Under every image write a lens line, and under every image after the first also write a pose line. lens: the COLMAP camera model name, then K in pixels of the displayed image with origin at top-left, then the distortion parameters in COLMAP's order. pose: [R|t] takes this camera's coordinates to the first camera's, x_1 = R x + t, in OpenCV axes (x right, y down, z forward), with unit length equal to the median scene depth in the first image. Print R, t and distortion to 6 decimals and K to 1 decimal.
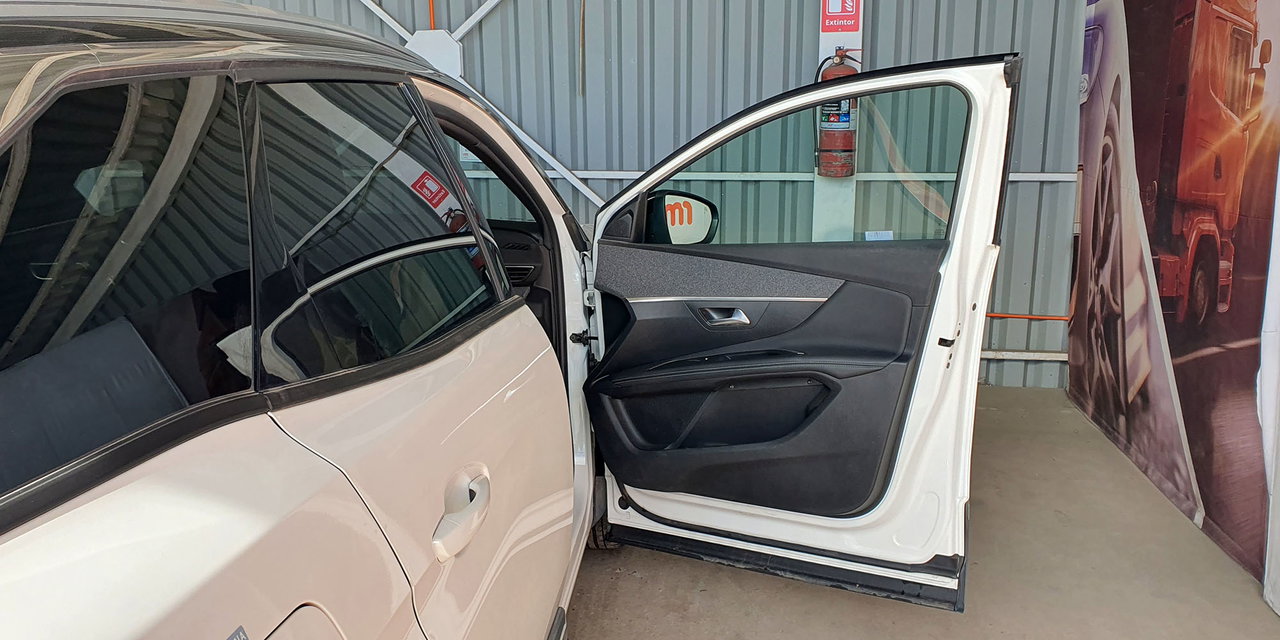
lens RADIAL K [[1062.4, 0, 640.8], [0, 1062.4, 334.4], [0, 0, 1]] dist [0.086614, -0.138163]
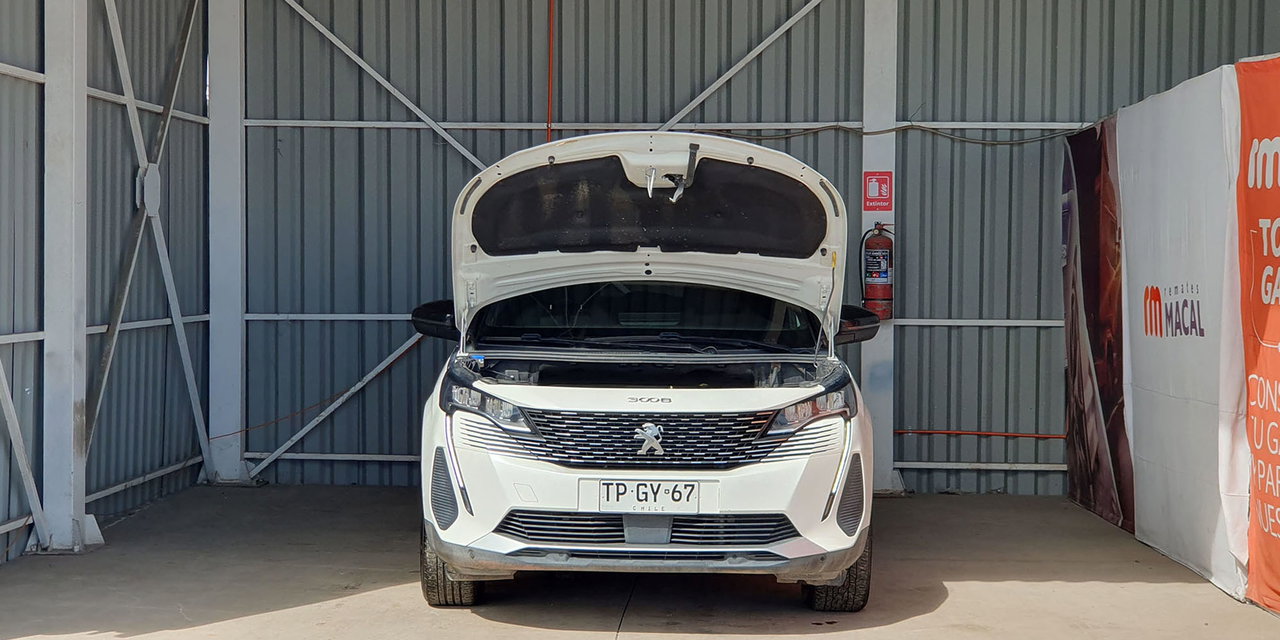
lens RADIAL K [[2148.7, 0, 646.3], [0, 2148.7, 354.5], [0, 0, 1]] dist [0.287944, -1.948930]
pose [[0.995680, 0.004383, 0.092750, -0.340831], [0.012537, 0.983392, -0.181062, 0.365618], [-0.092003, 0.181442, 0.979088, -1.529739]]
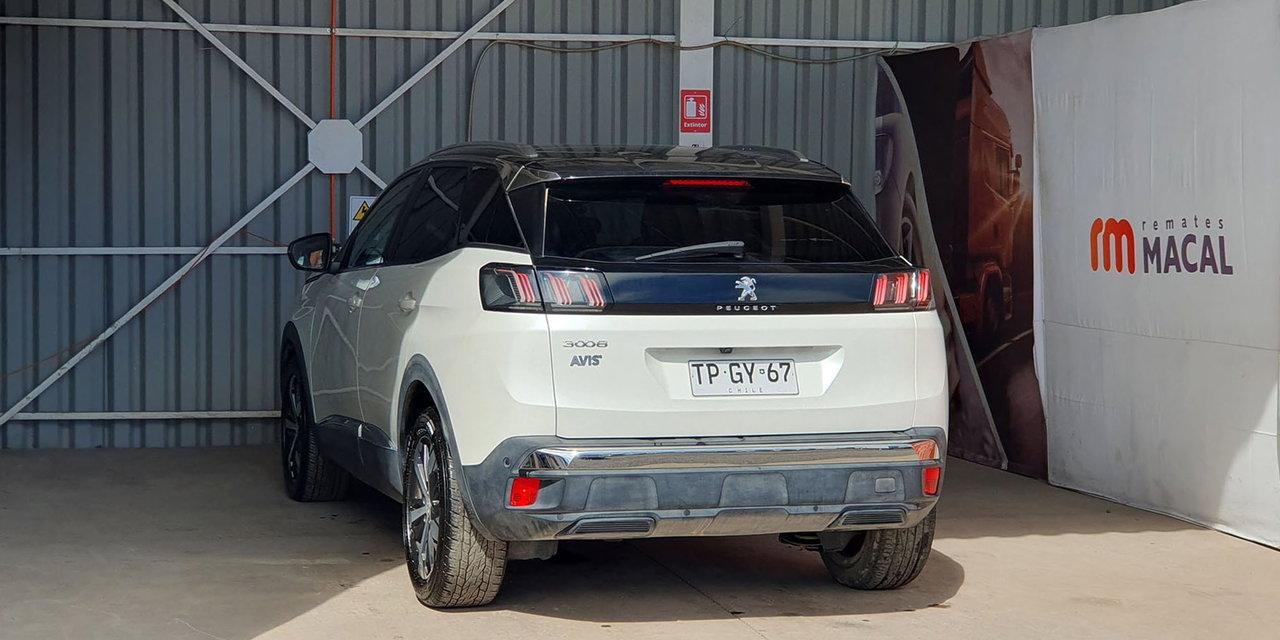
lens RADIAL K [[2213.0, 0, 638.7], [0, 2213.0, 298.5], [0, 0, 1]] dist [0.181396, -0.096643]
pose [[0.926573, -0.009172, 0.376002, -0.817506], [0.072622, 0.985253, -0.154927, 0.284899], [-0.369036, 0.170857, 0.913575, -1.230103]]
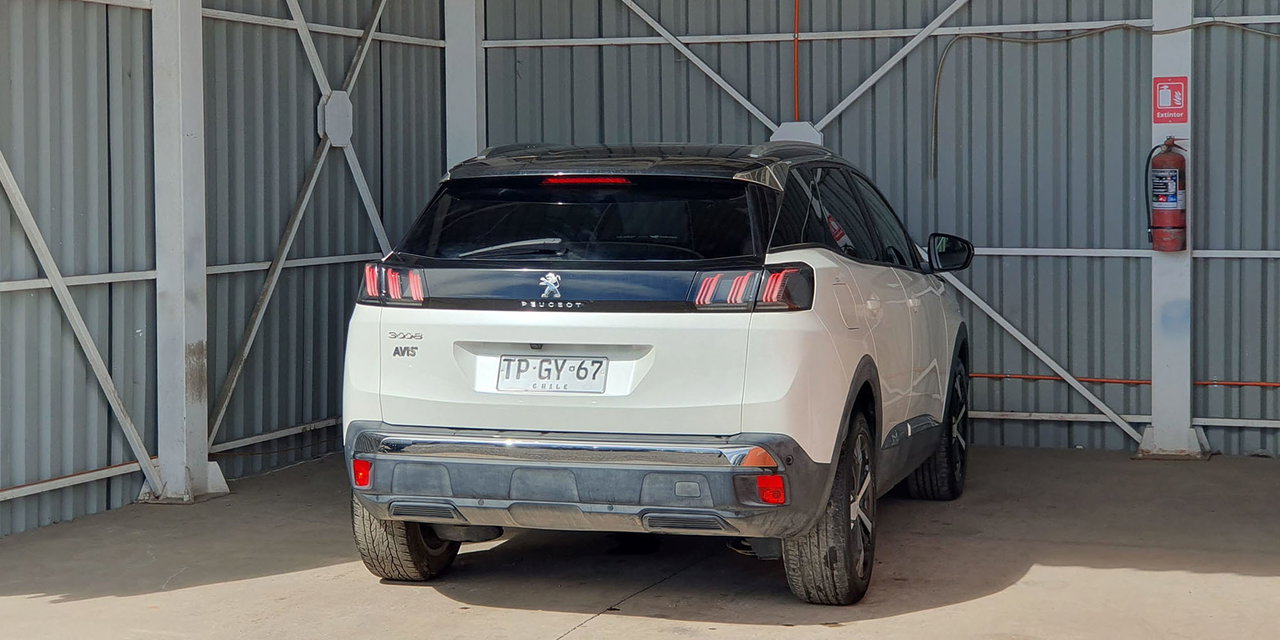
lens RADIAL K [[2207.1, 0, 617.4], [0, 2207.1, 353.2], [0, 0, 1]] dist [0.189455, -1.203898]
pose [[0.977543, 0.012518, -0.210362, 0.114312], [-0.043121, 0.988994, -0.141532, 0.306636], [0.206275, 0.147425, 0.967324, -1.322227]]
